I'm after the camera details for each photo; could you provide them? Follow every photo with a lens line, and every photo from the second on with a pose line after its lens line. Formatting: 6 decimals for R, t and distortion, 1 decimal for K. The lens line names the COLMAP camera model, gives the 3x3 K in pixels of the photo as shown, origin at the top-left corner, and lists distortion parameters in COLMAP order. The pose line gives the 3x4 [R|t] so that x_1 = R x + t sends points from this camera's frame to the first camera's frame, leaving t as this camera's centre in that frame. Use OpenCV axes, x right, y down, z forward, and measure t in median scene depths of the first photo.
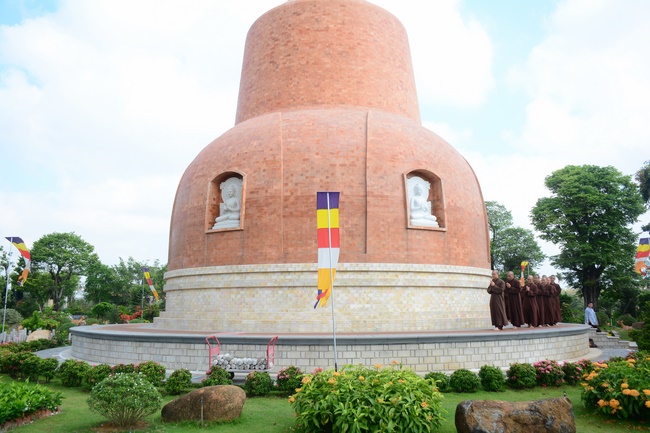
lens RADIAL K [[549.7, 0, 325.0], [0, 549.7, 216.5], [0, 0, 1]] dist [-0.083866, 0.004457]
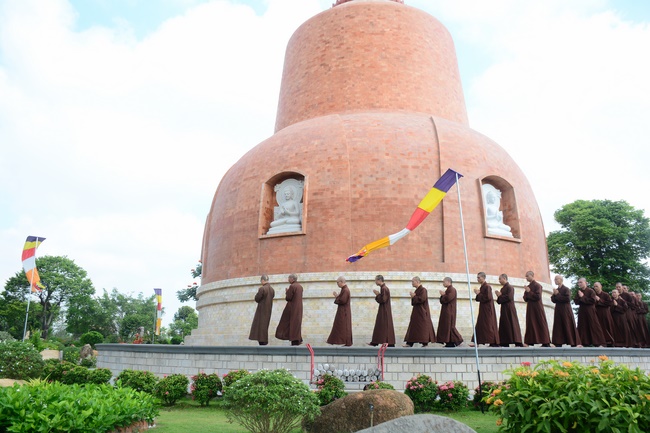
lens RADIAL K [[543.3, 0, 325.0], [0, 543.3, 216.5], [0, 0, 1]] dist [-0.087191, 0.002102]
pose [[0.998571, 0.027839, 0.045613, -0.148638], [-0.024208, 0.996634, -0.078320, 0.060038], [-0.047640, 0.077104, 0.995884, 0.102875]]
